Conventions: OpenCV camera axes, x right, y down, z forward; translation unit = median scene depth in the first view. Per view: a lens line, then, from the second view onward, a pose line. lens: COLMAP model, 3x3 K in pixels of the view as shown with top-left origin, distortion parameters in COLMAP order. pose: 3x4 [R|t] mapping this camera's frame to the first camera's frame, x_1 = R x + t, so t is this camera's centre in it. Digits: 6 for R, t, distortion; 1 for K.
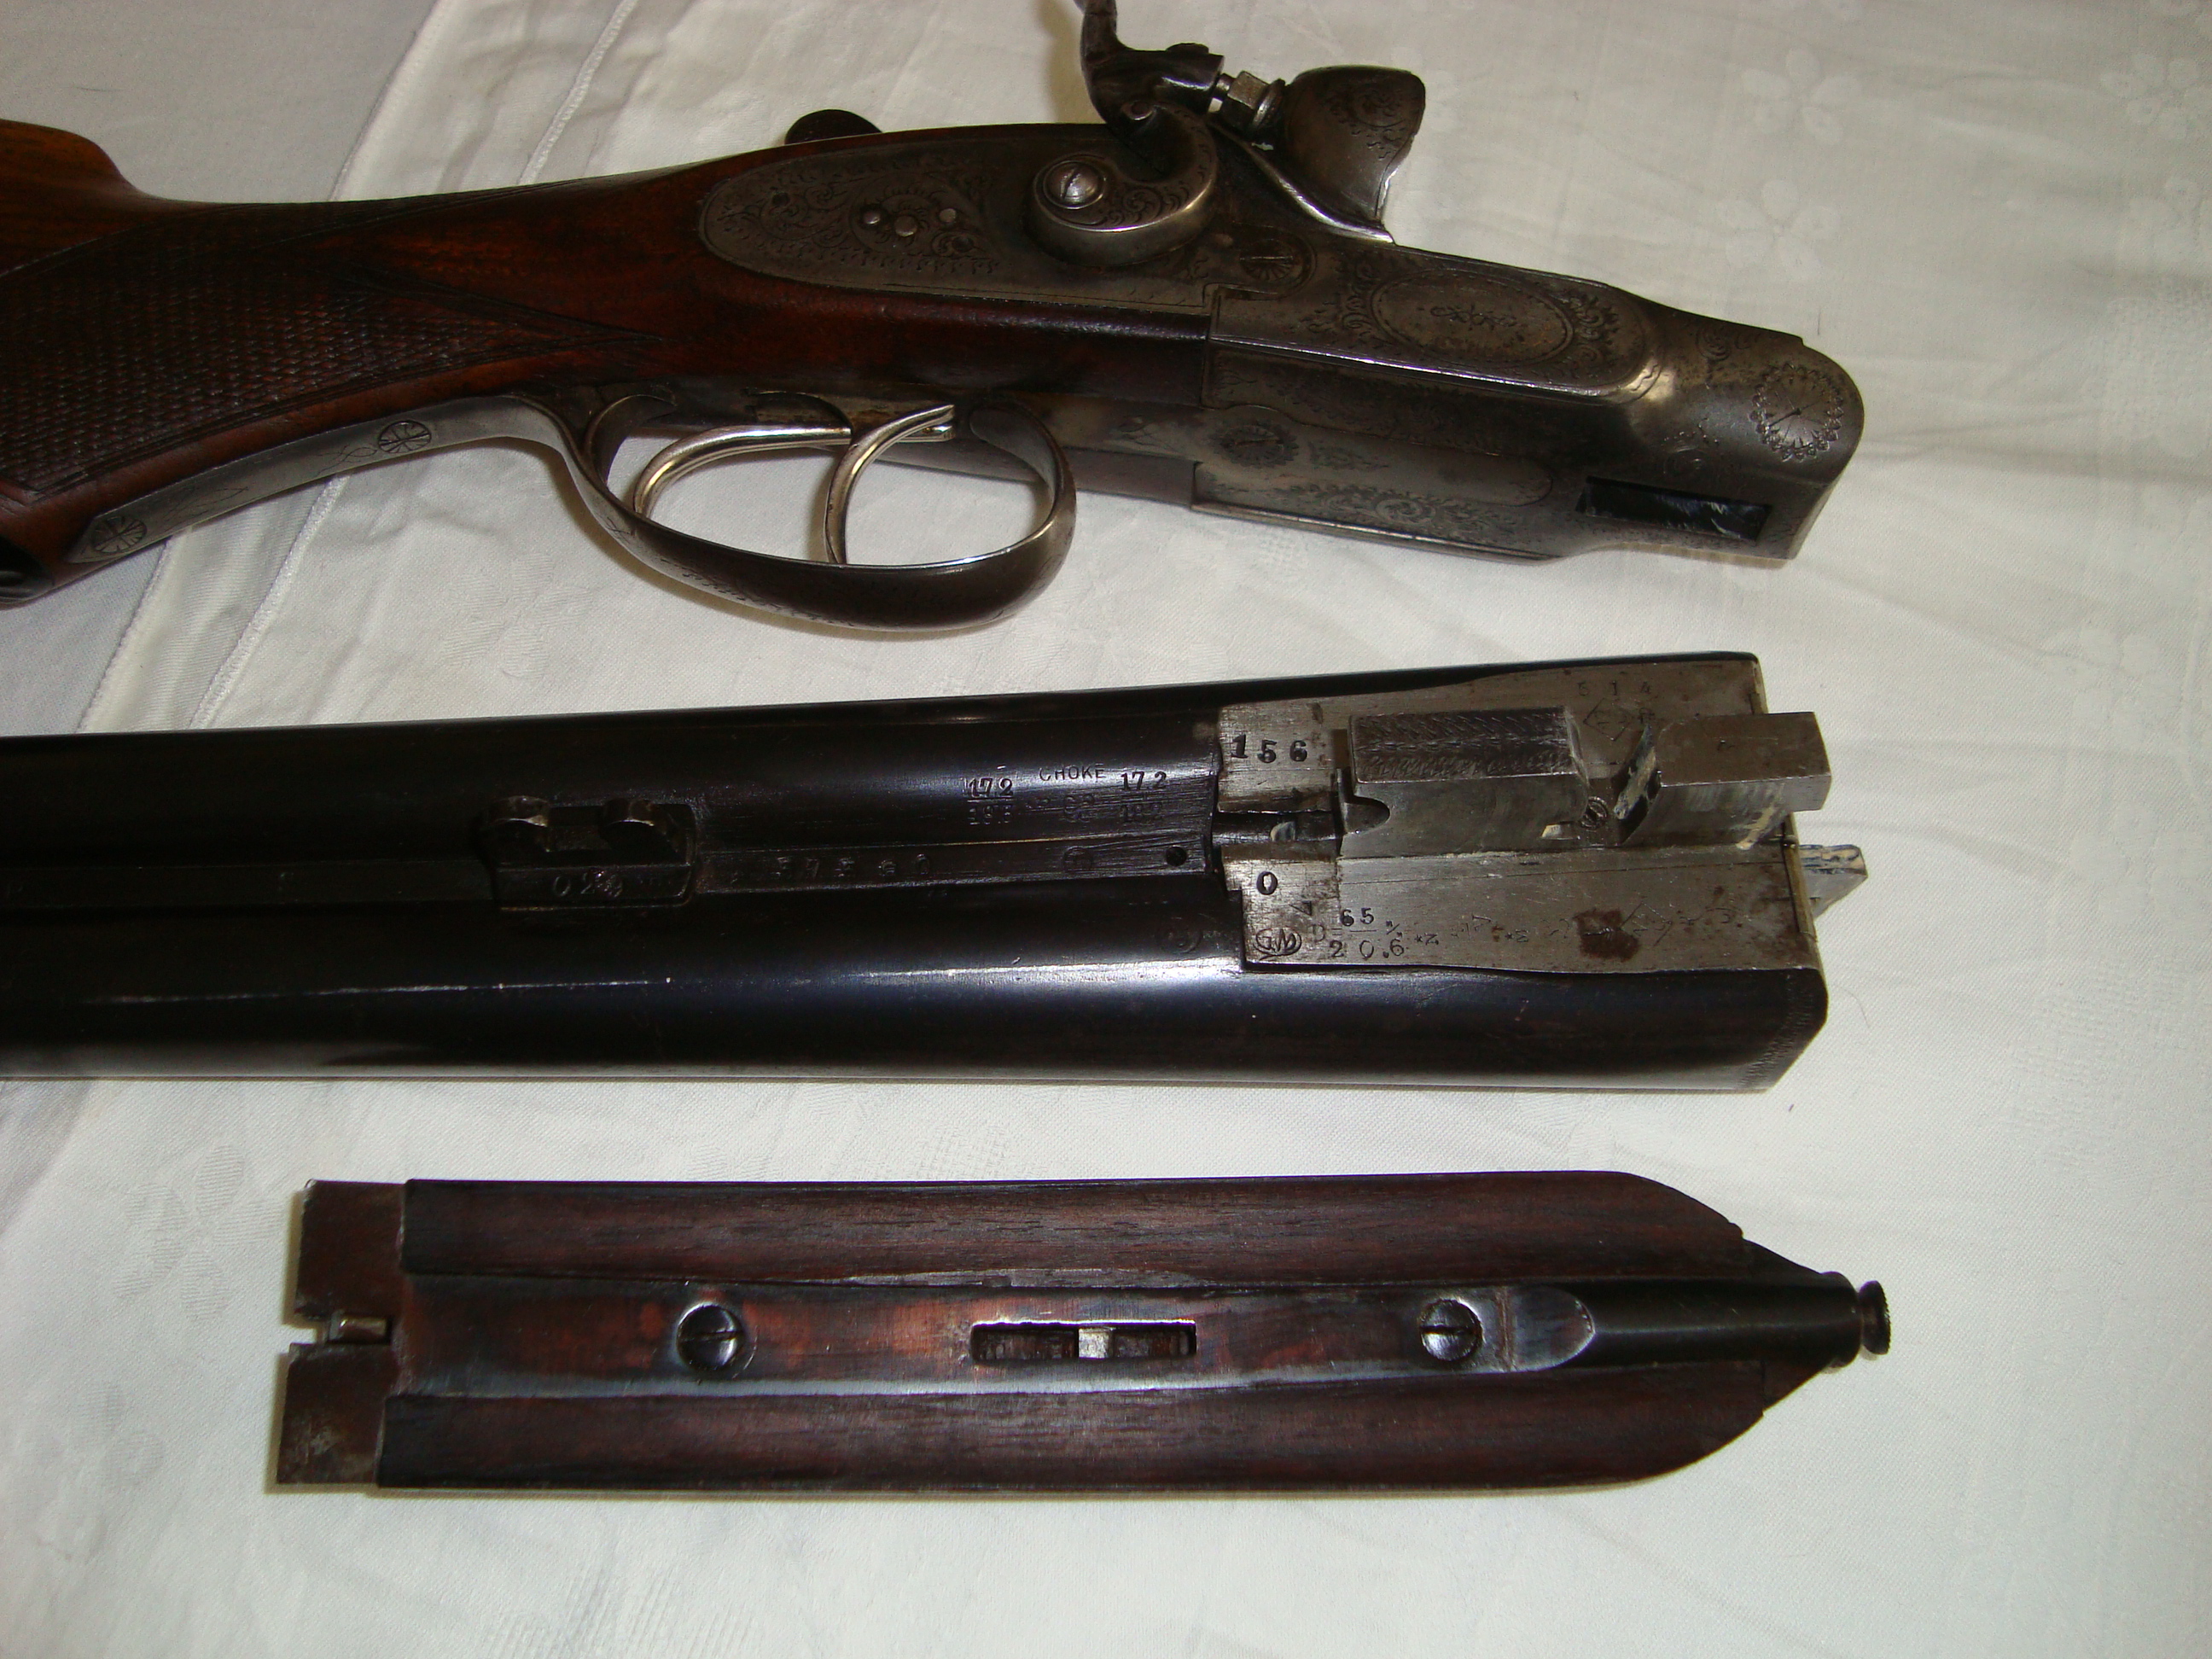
lens RADIAL K [[2126.7, 0, 1110.3], [0, 2126.7, 882.9], [0, 0, 1]] dist [-0.132162, 0.000000]
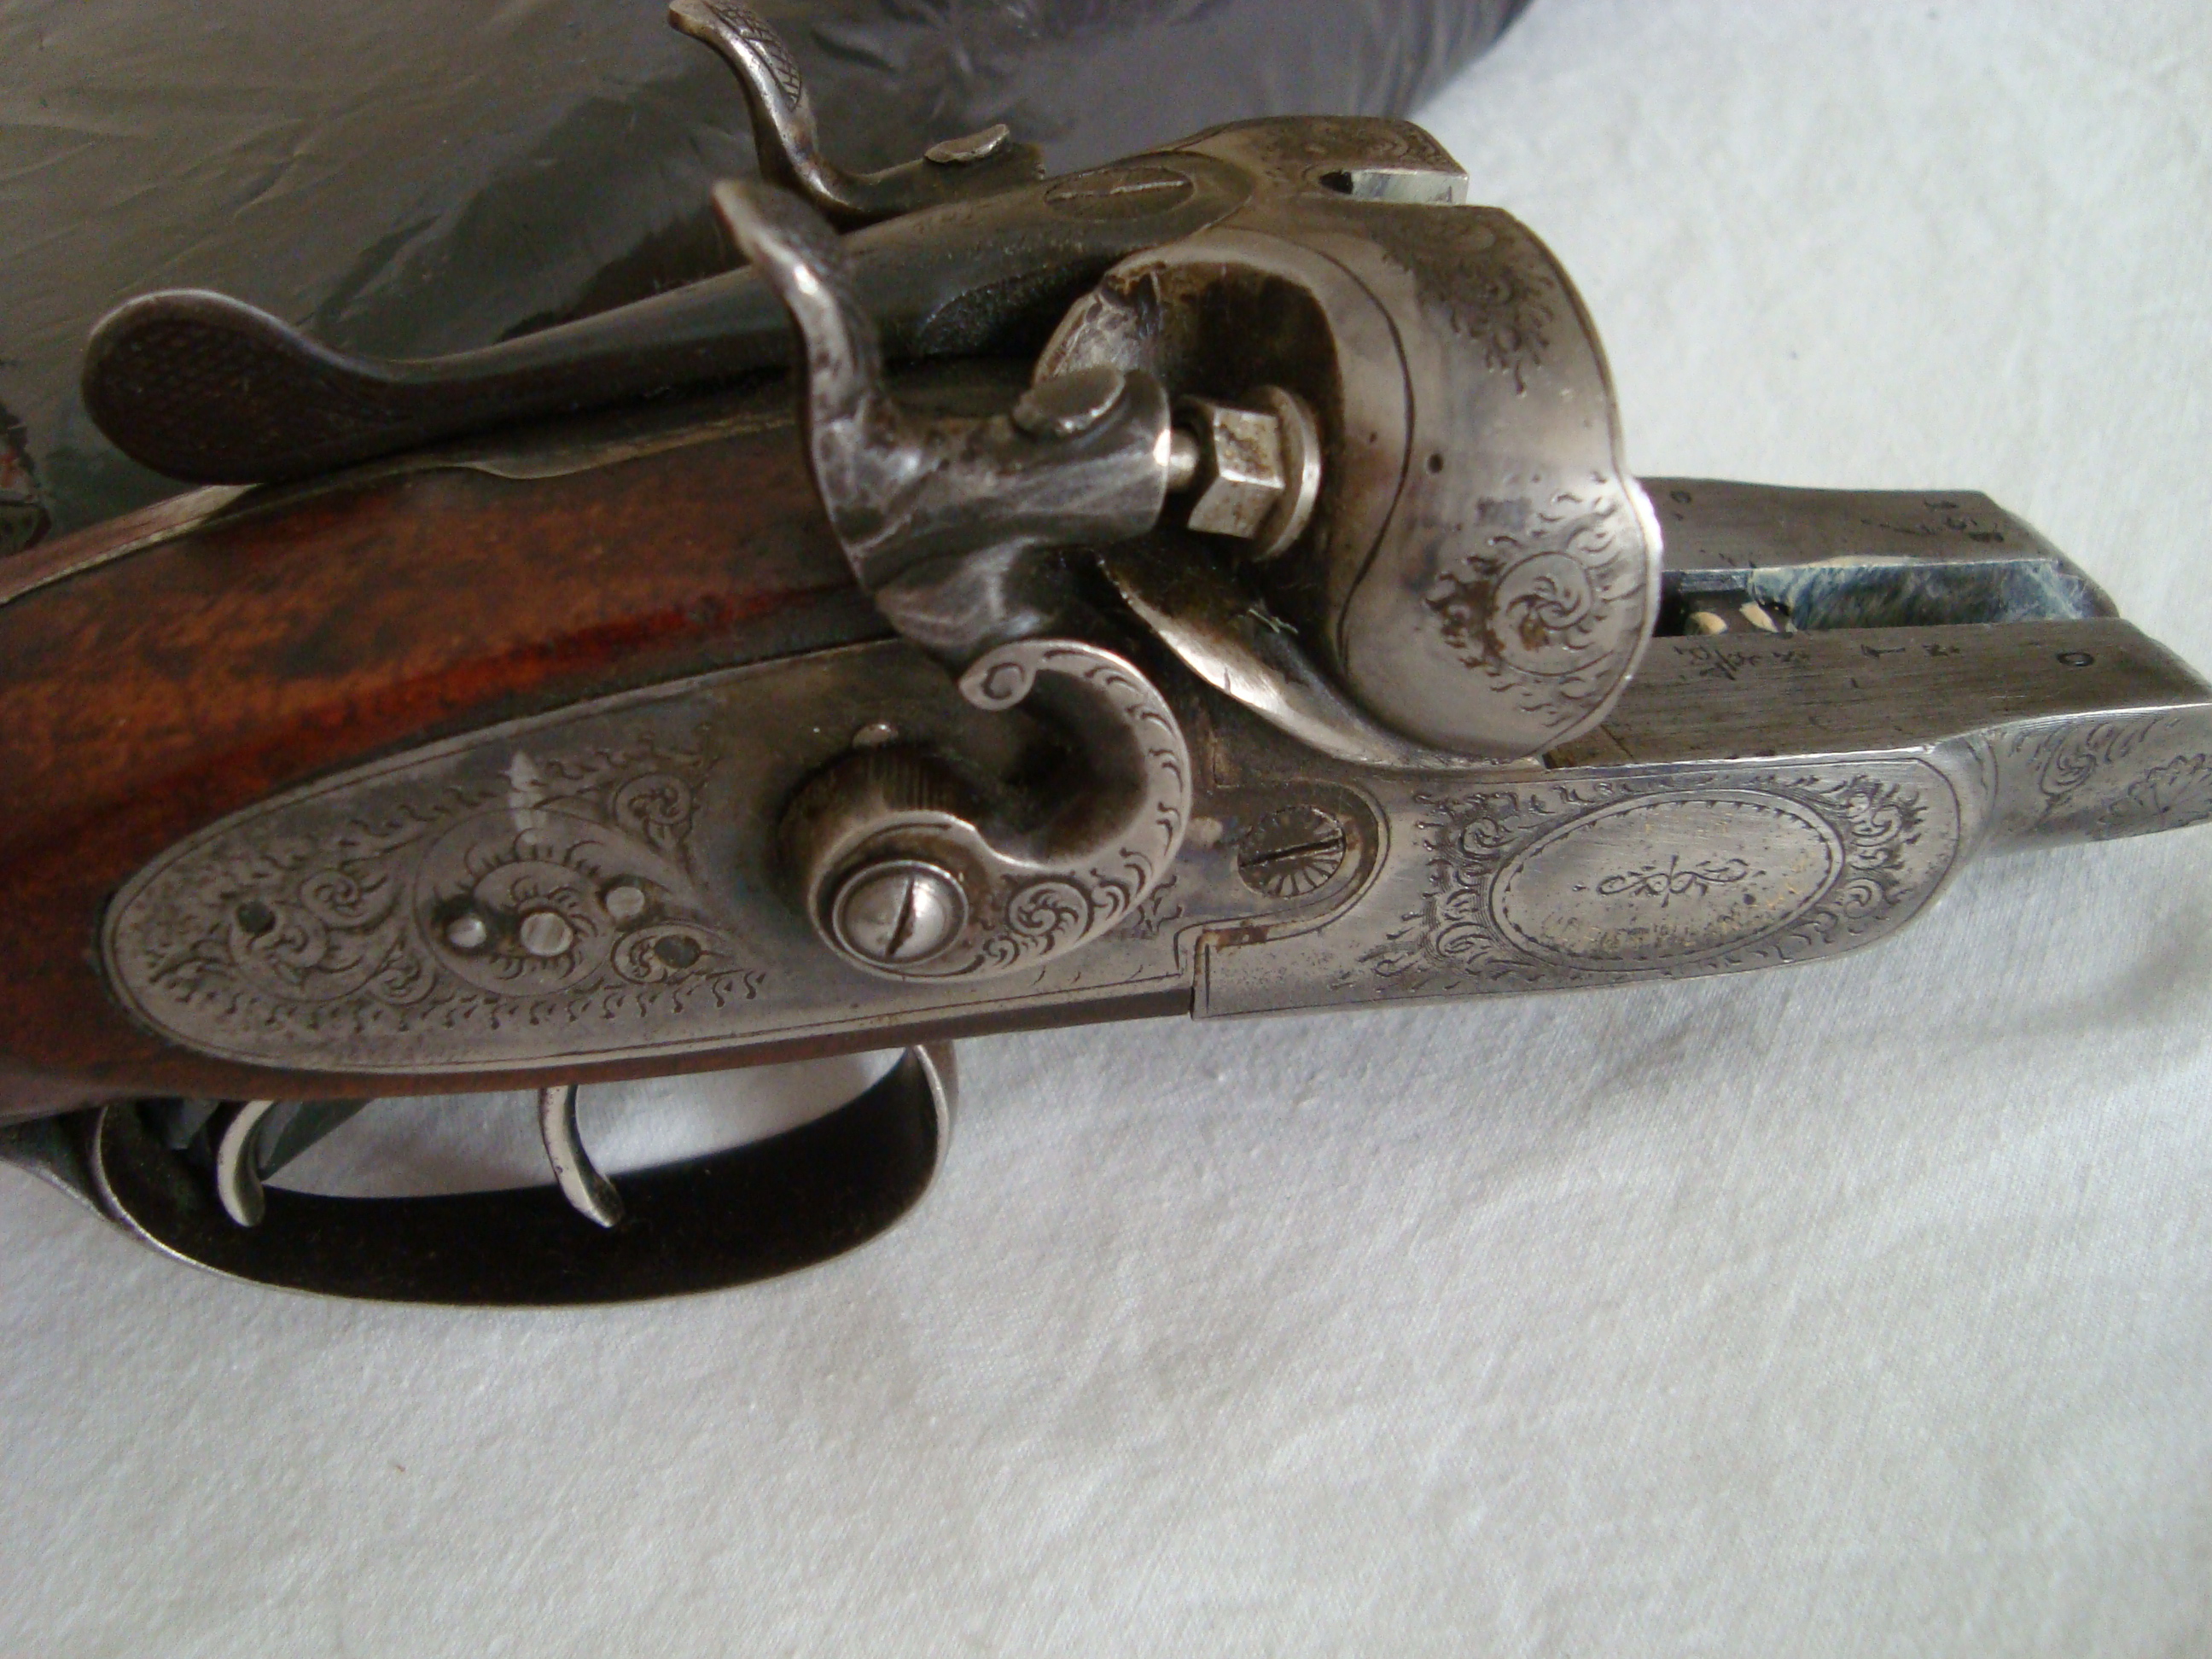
lens RADIAL K [[2126.7, 0, 1095.1], [0, 2126.7, 837.3], [0, 0, 1]] dist [-0.132162, 0.000000]
pose [[0.977013, -0.206654, 0.052339, 0.003547], [0.054806, 0.480753, 0.875142, -0.742543], [-0.206014, -0.852157, 0.481028, 0.771852]]
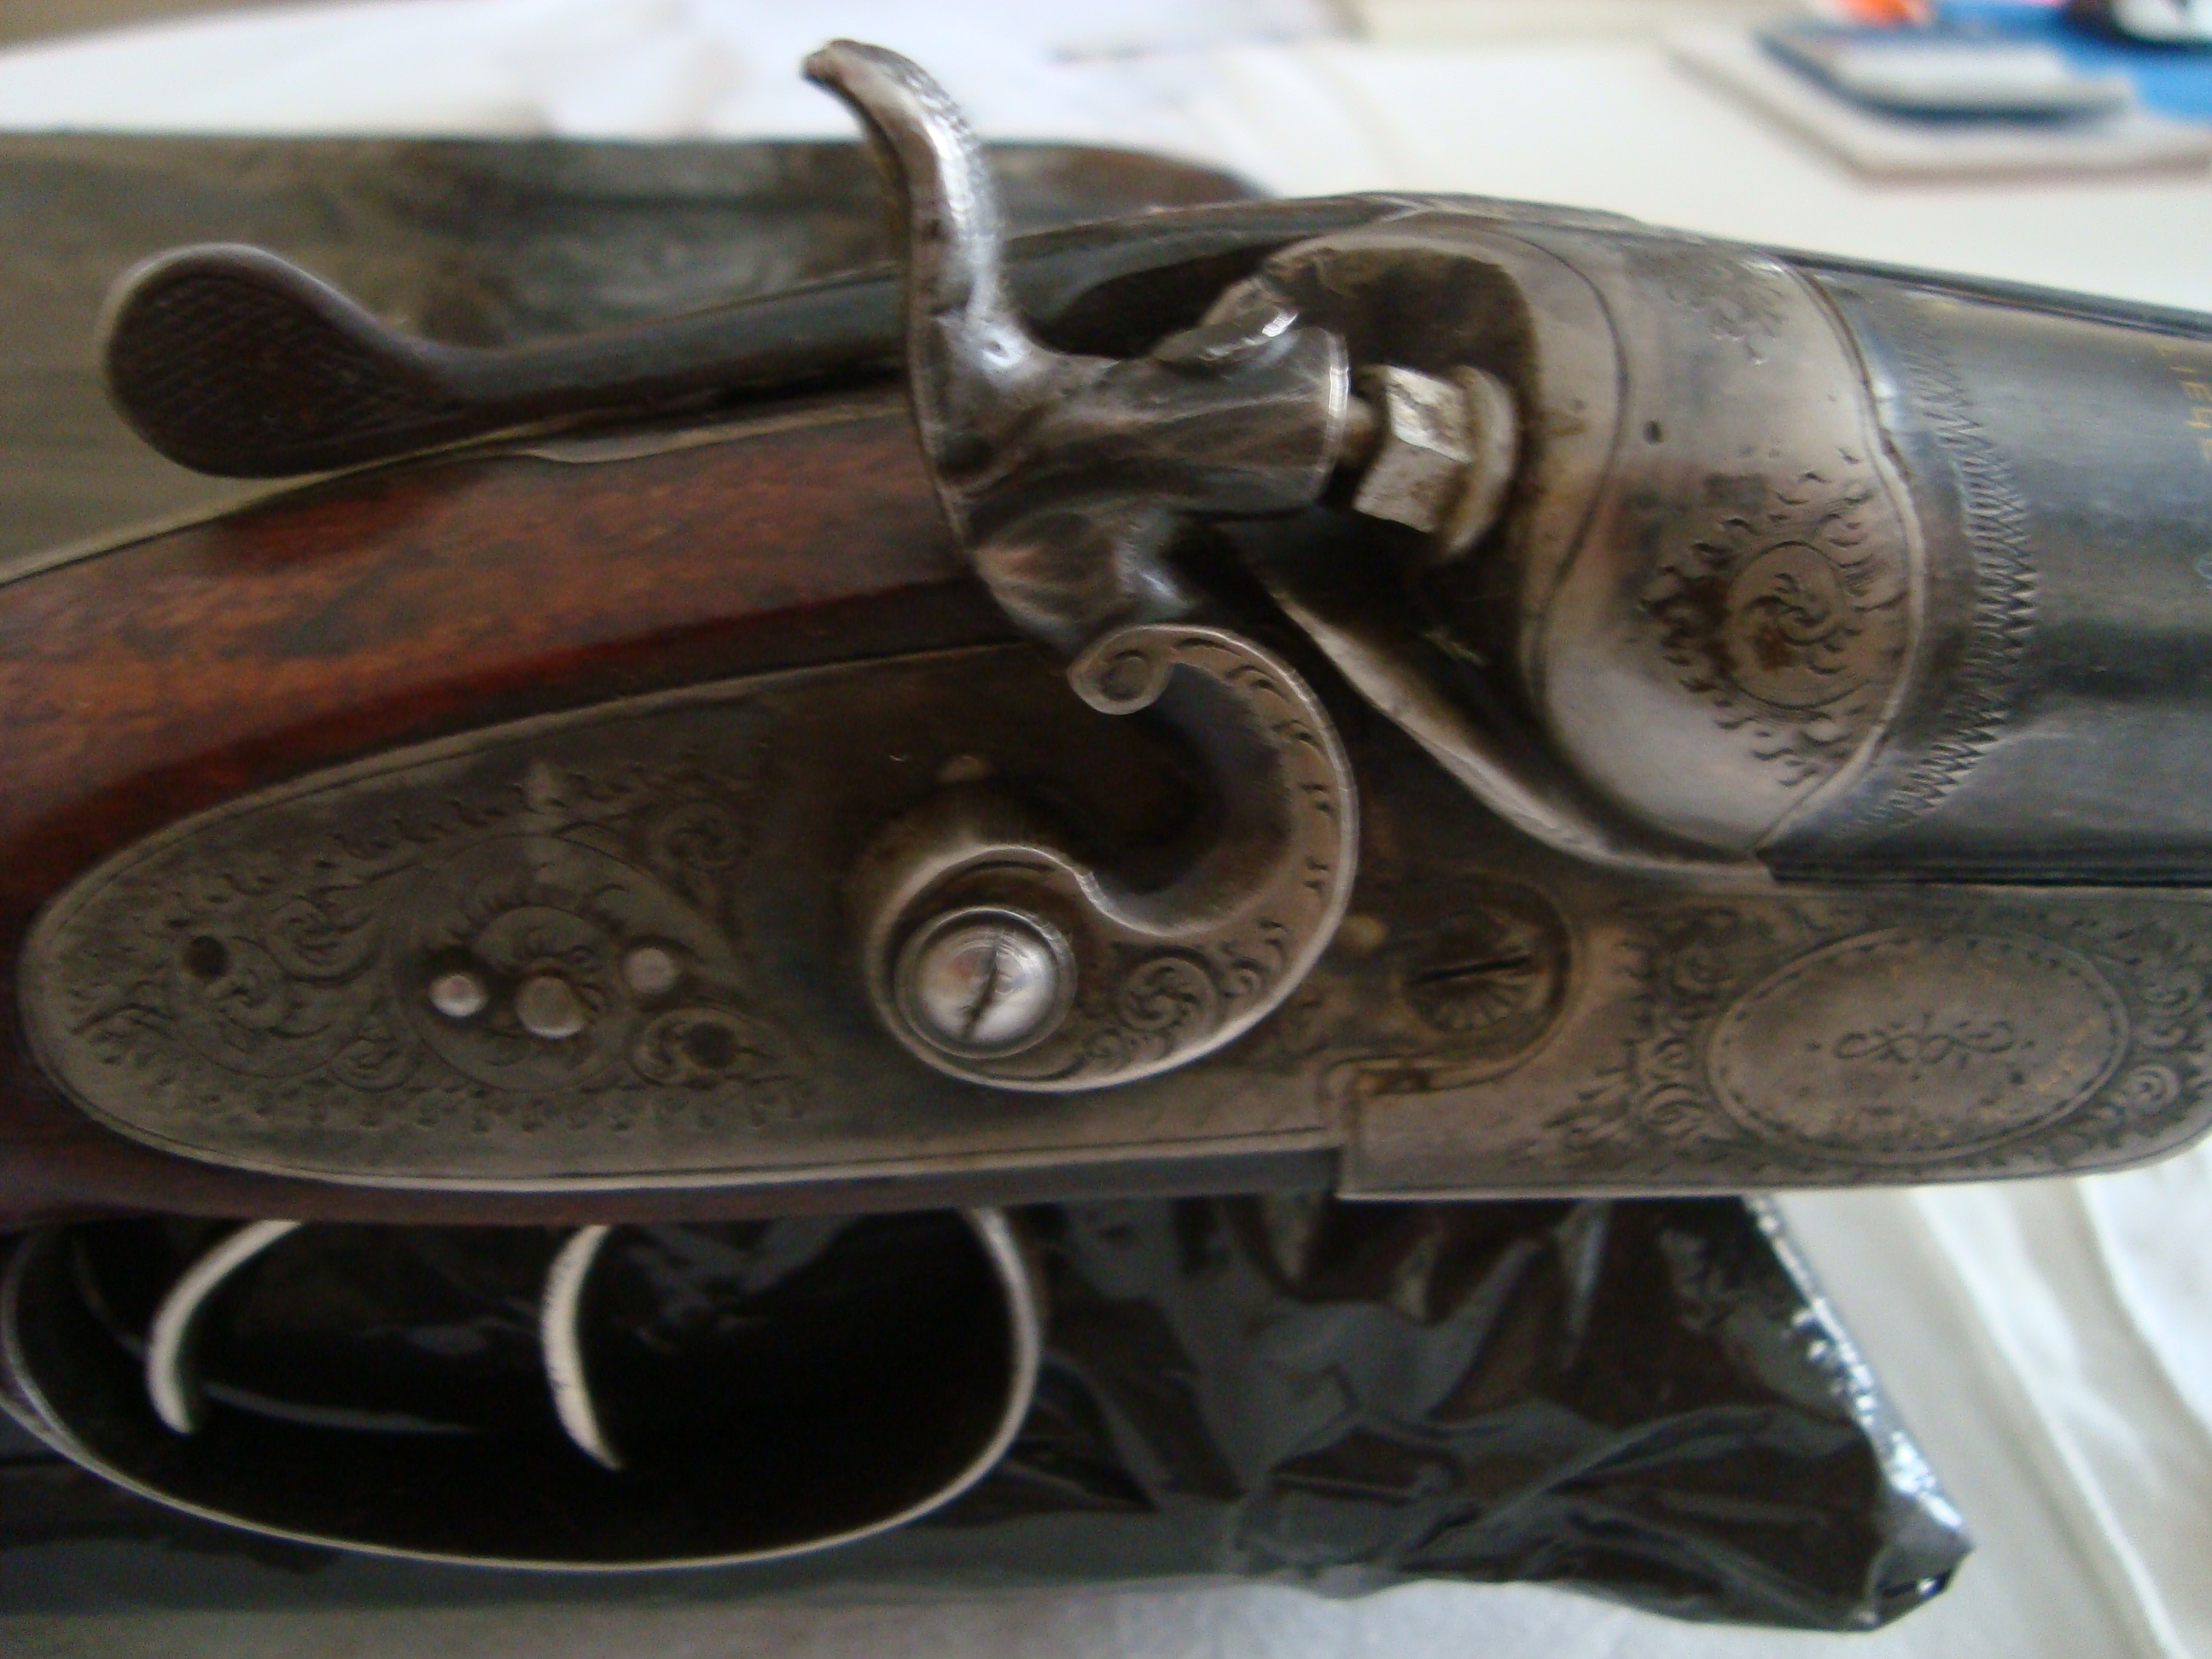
lens RADIAL K [[2126.7, 0, 1116.2], [0, 2126.7, 822.3], [0, 0, 1]] dist [-0.132162, 0.000000]
pose [[0.987471, -0.148780, 0.052587, -0.009809], [0.064932, 0.686833, 0.723909, -0.619591], [-0.143822, -0.711424, 0.687889, 0.748762]]
